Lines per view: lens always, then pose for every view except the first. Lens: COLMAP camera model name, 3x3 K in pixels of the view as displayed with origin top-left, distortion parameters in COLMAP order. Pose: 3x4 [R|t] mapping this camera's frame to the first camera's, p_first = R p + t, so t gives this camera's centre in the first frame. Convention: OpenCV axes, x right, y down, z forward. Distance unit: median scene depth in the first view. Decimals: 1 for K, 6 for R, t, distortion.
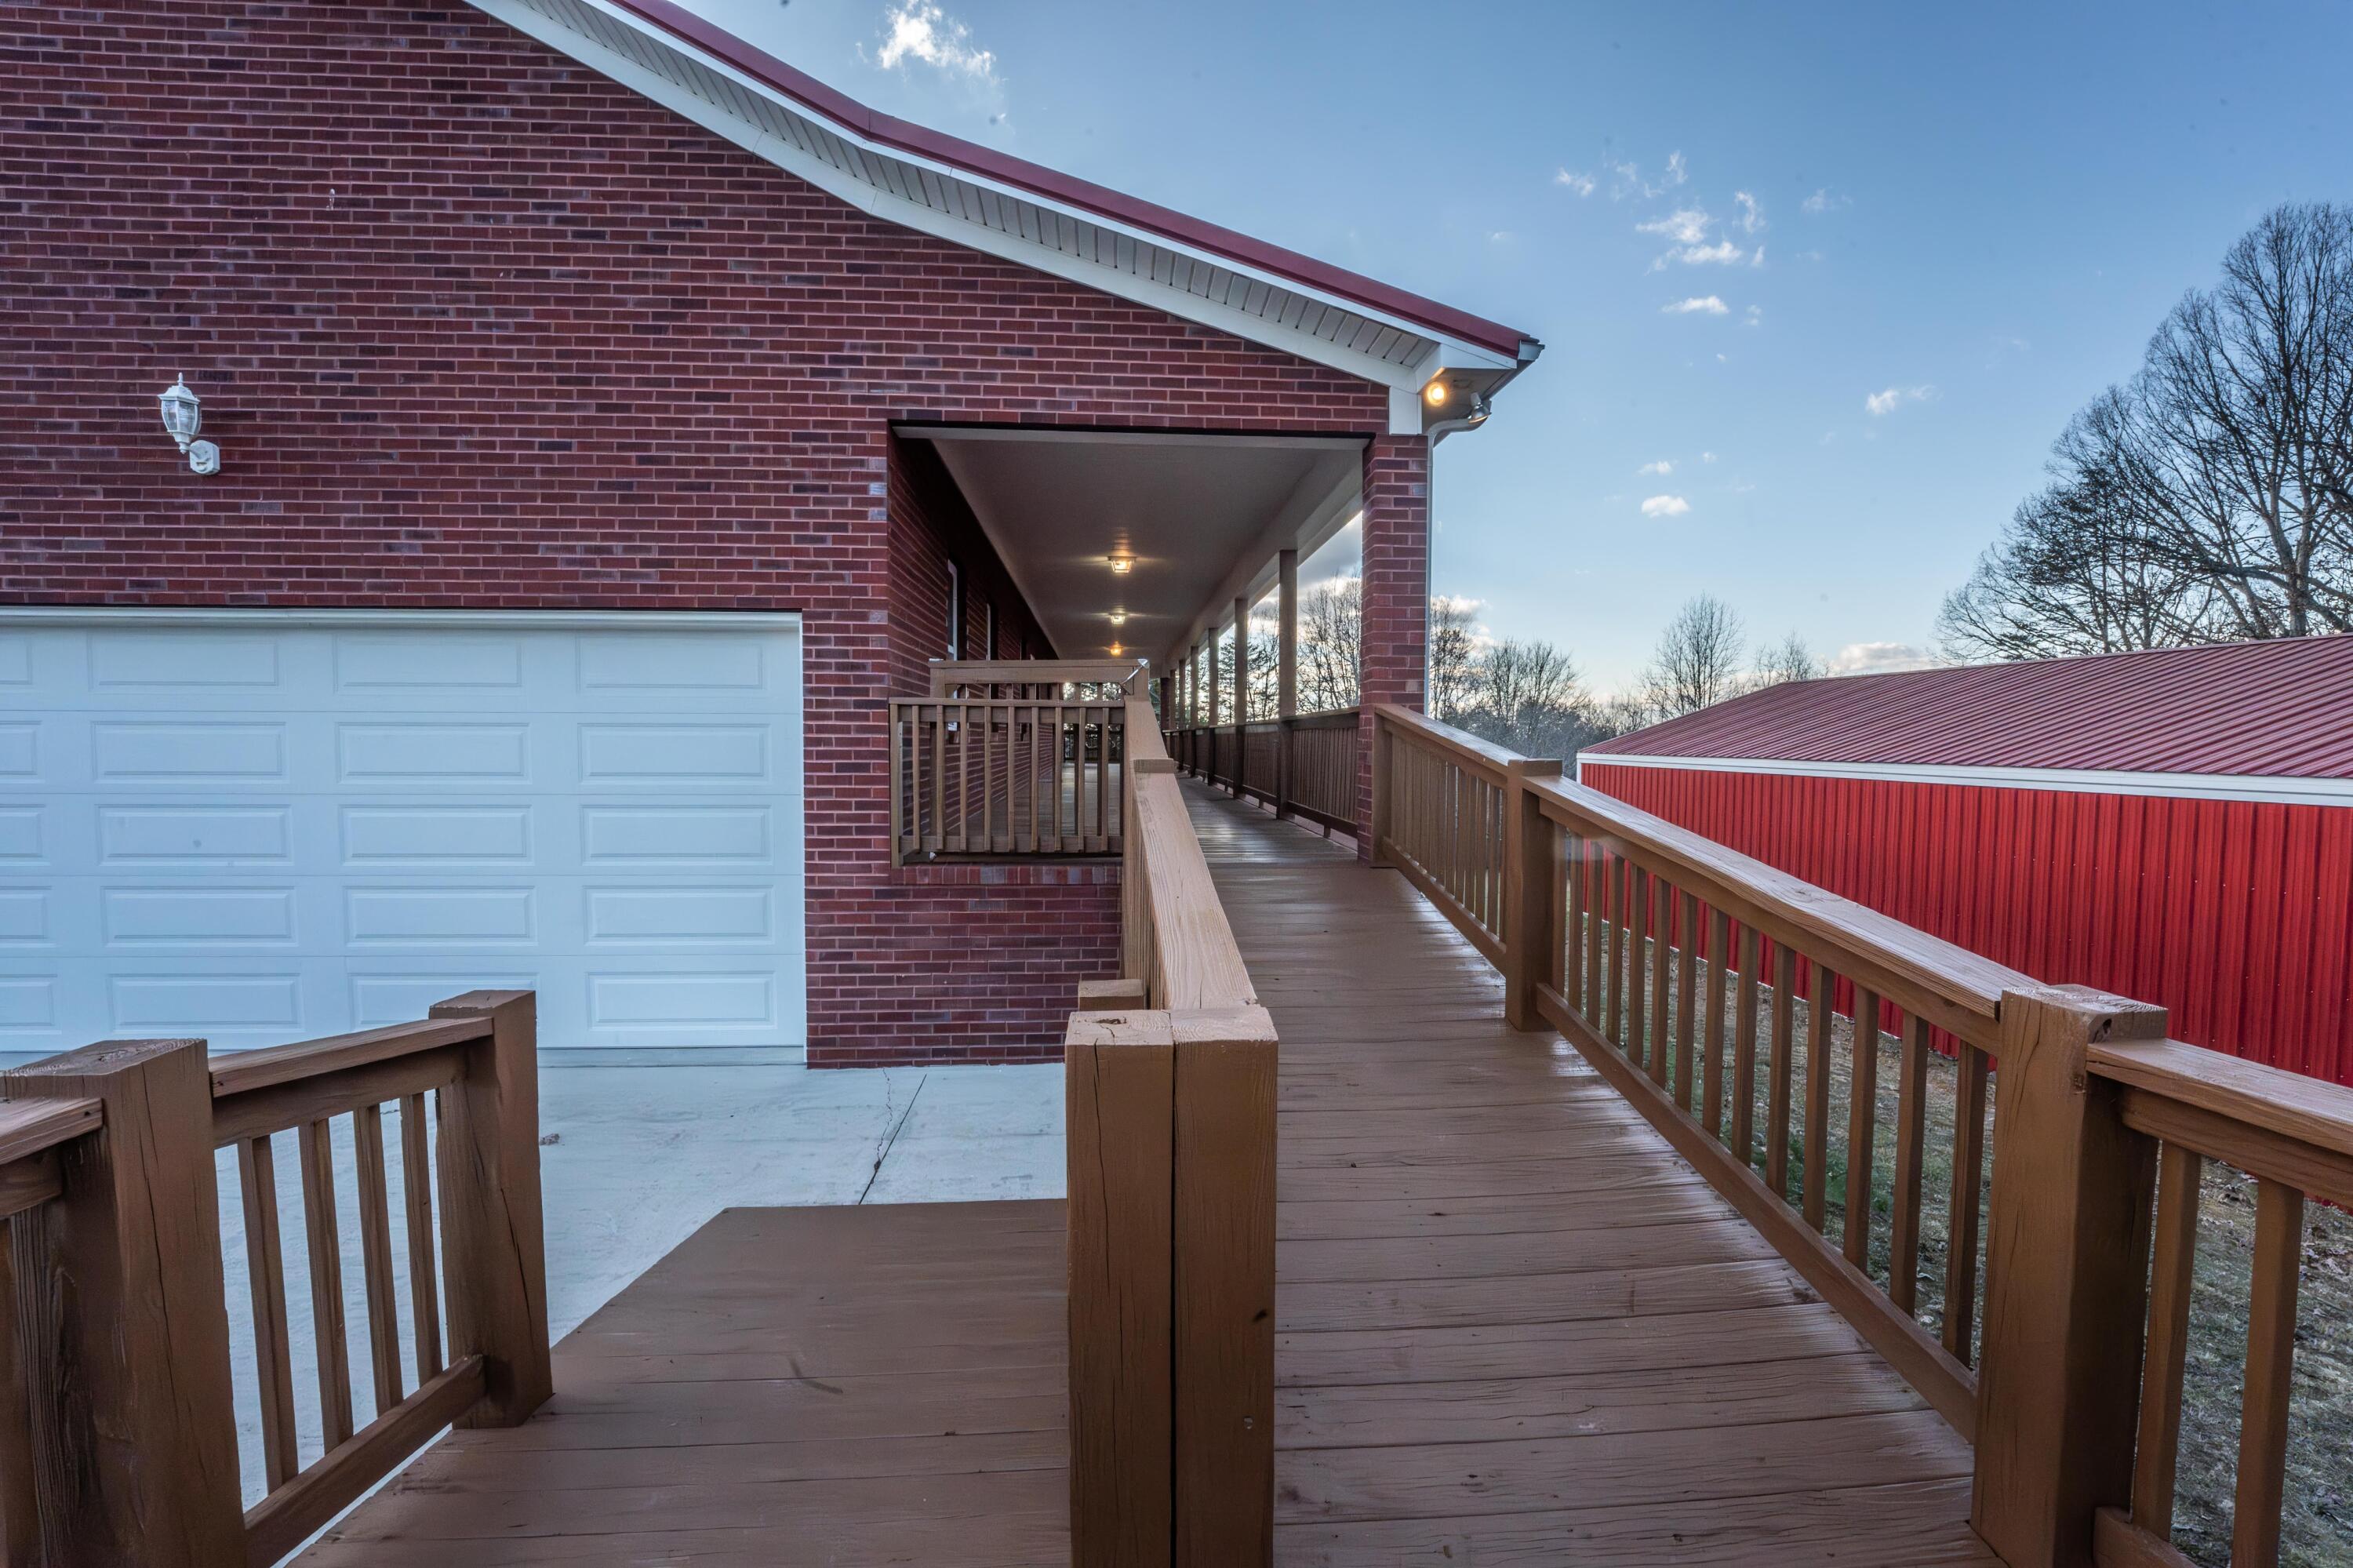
lens RADIAL K [[957.4, 0, 1176.4], [0, 957.4, 797.5], [0, 0, 1]] dist [-0.002547, -0.000243]
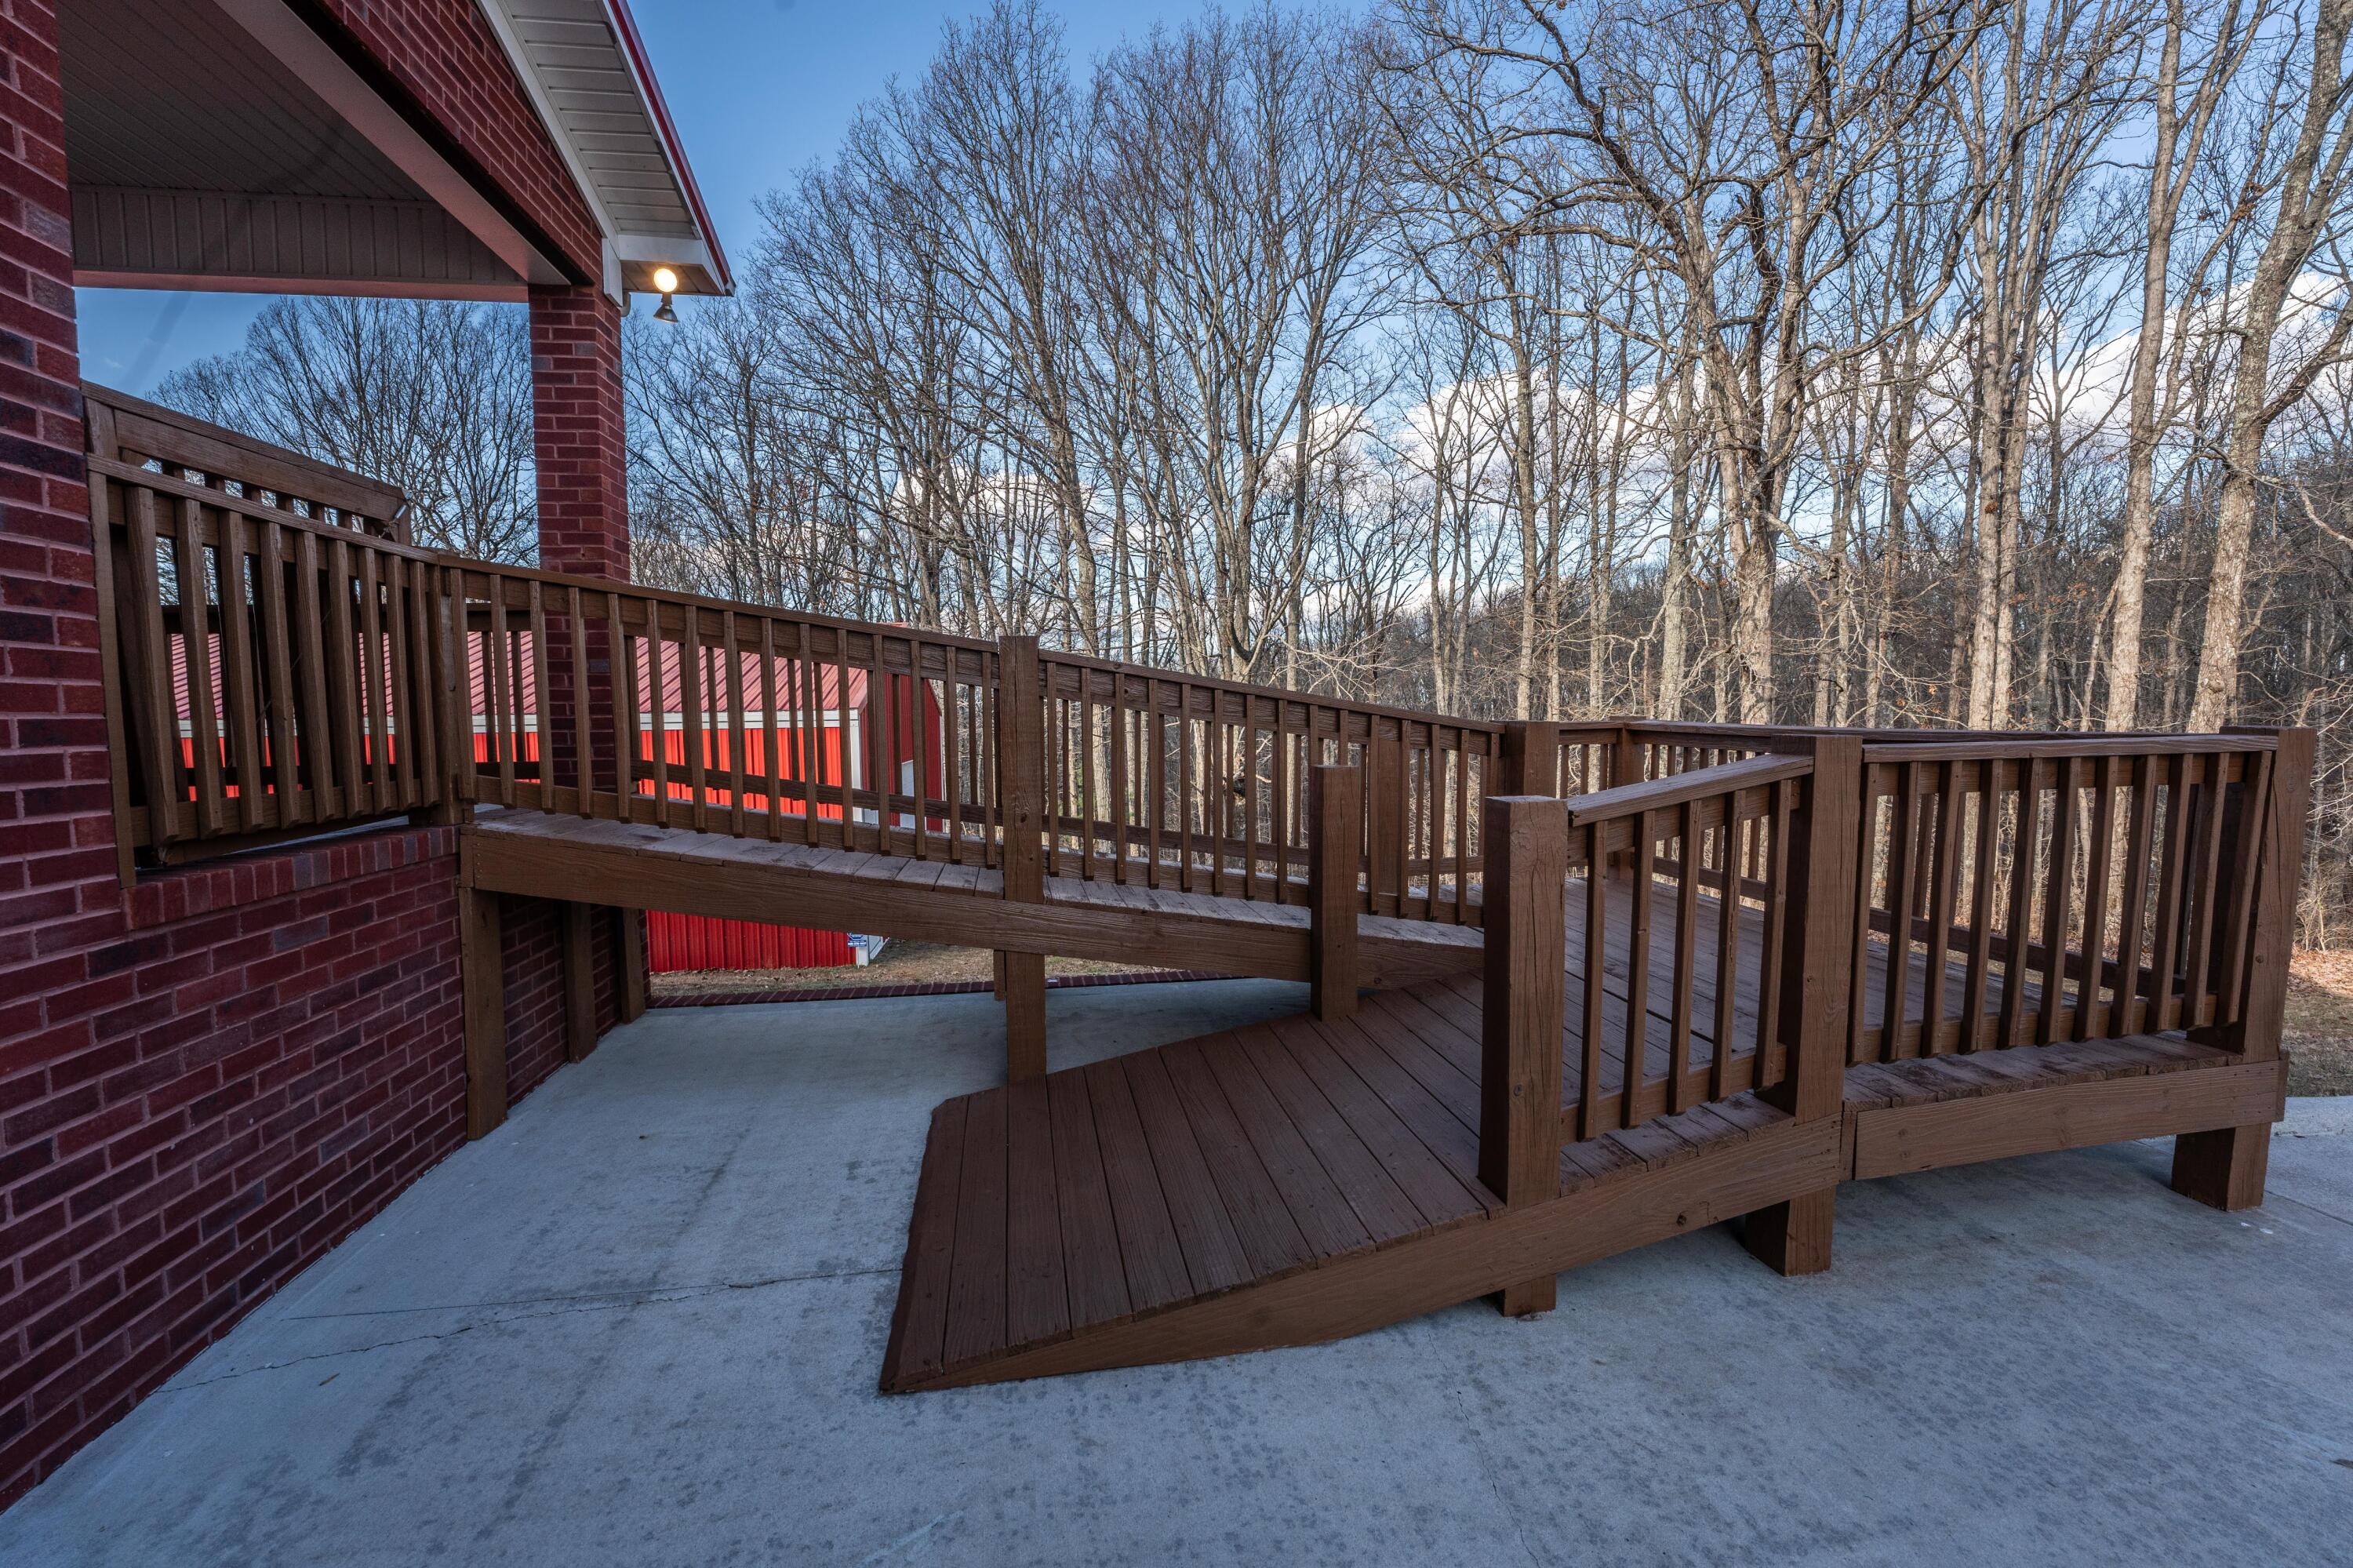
lens RADIAL K [[957.4, 0, 1171.1], [0, 957.4, 782.6], [0, 0, 1]] dist [-0.002547, -0.000243]
pose [[-0.078706, -0.076237, 0.993979, -0.719286], [0.062763, 0.994715, 0.081263, 0.024350], [-0.994920, 0.068781, -0.073505, 0.594071]]
